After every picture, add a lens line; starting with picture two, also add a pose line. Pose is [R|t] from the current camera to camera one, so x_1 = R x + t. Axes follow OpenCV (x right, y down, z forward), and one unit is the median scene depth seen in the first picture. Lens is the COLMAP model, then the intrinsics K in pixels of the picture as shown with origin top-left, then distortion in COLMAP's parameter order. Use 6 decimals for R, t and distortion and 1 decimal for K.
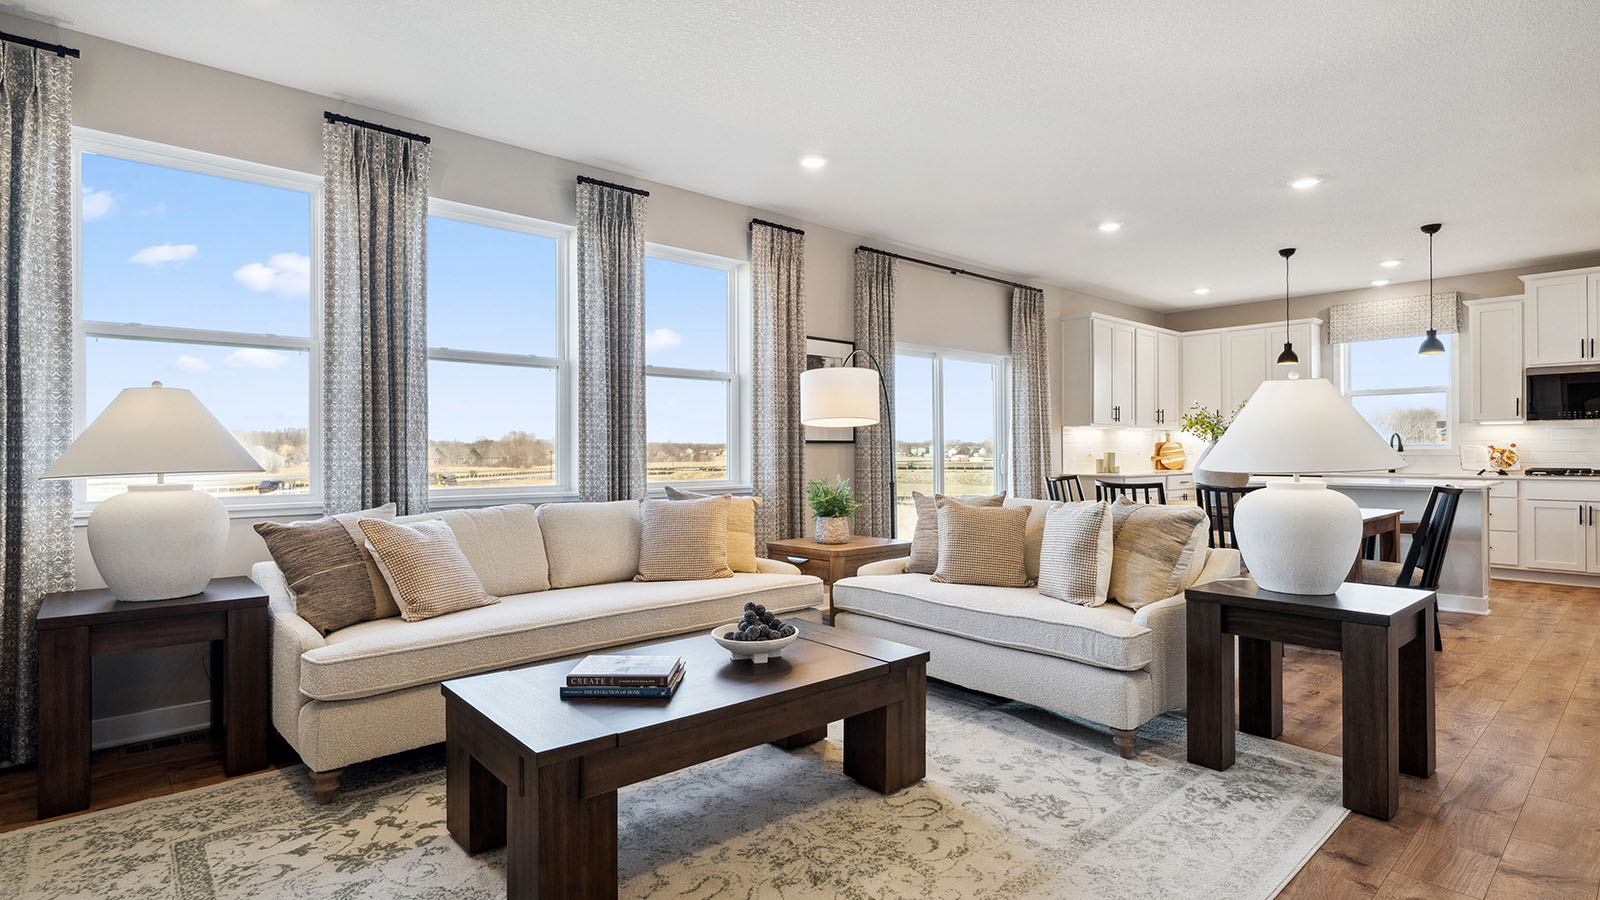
lens RADIAL K [[777.9, 0, 802.7], [0, 777.9, 447.3], [0, 0, 1]] dist [-0.001615, -0.000555]
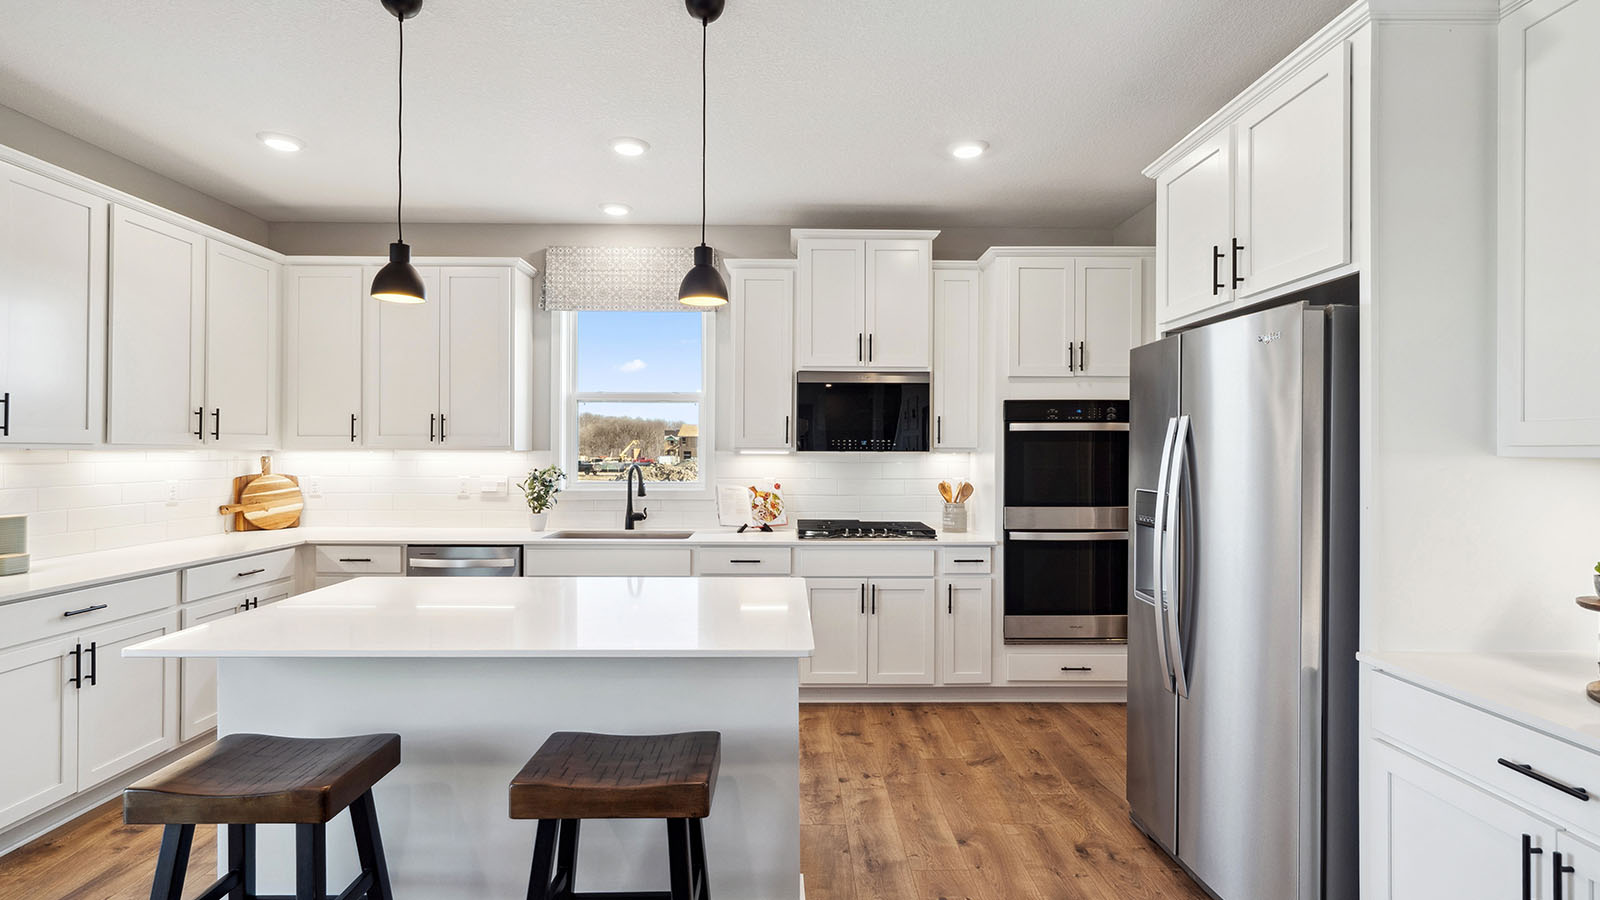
lens RADIAL K [[777.9, 0, 802.7], [0, 777.9, 447.3], [0, 0, 1]] dist [-0.001615, -0.000555]
pose [[0.652646, 0.011595, 0.757574, 0.419493], [-0.009167, 0.999931, -0.007407, -0.031523], [-0.757607, -0.002111, 0.652707, 0.544795]]
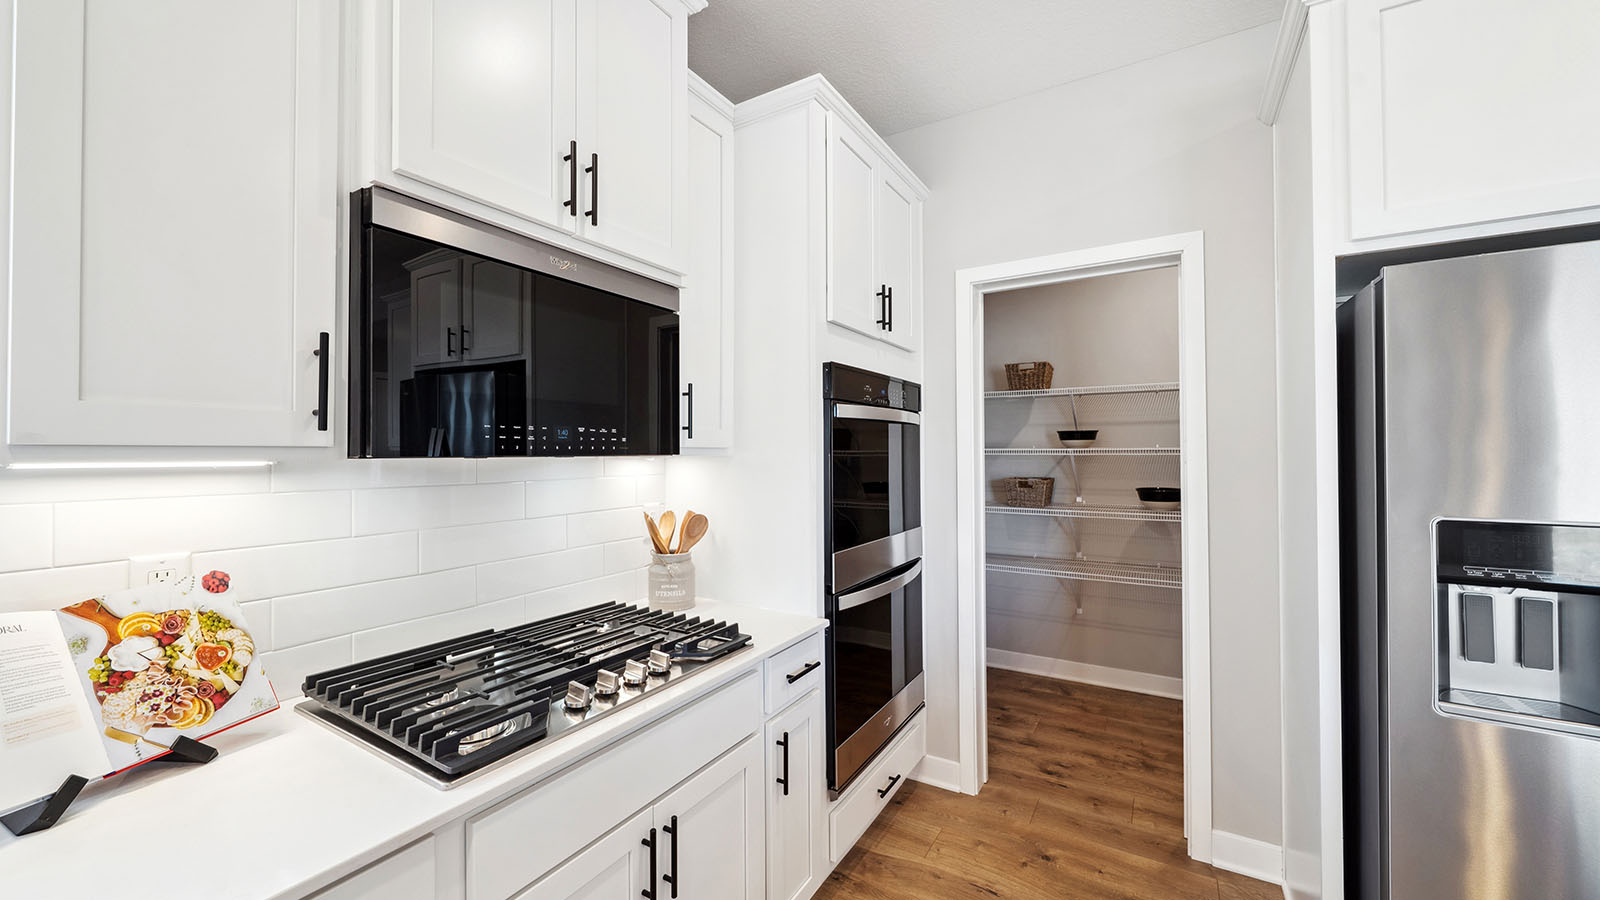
lens RADIAL K [[603.7, 0, 794.7], [0, 603.7, 448.2], [0, 0, 1]] dist [-0.001384, -0.000176]
pose [[-0.290489, 0.016209, 0.956741, 0.729988], [0.006184, 0.999867, -0.015062, -0.032714], [-0.956858, 0.001541, -0.290551, 0.906588]]
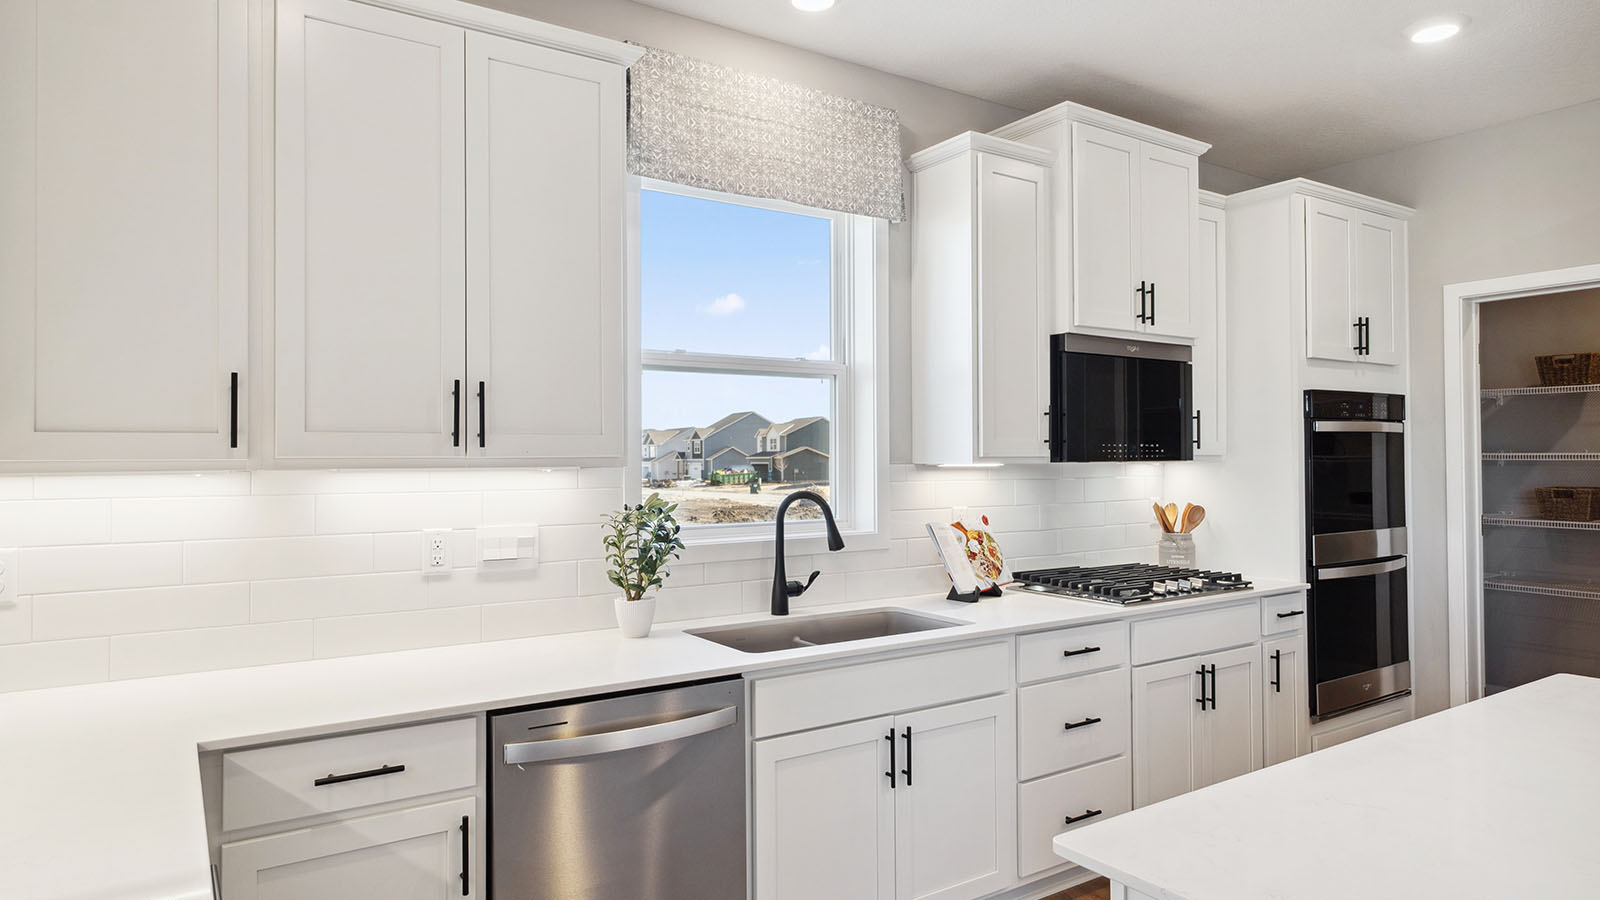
lens RADIAL K [[960.6, 0, 800.0], [0, 960.6, 450.0], [0, 0, 1]] dist [0.006488, 0.002957]
pose [[0.127015, 0.017893, 0.991739, 0.398949], [0.004159, 0.999819, -0.018571, -0.030713], [-0.991892, 0.006484, 0.126918, 1.033117]]
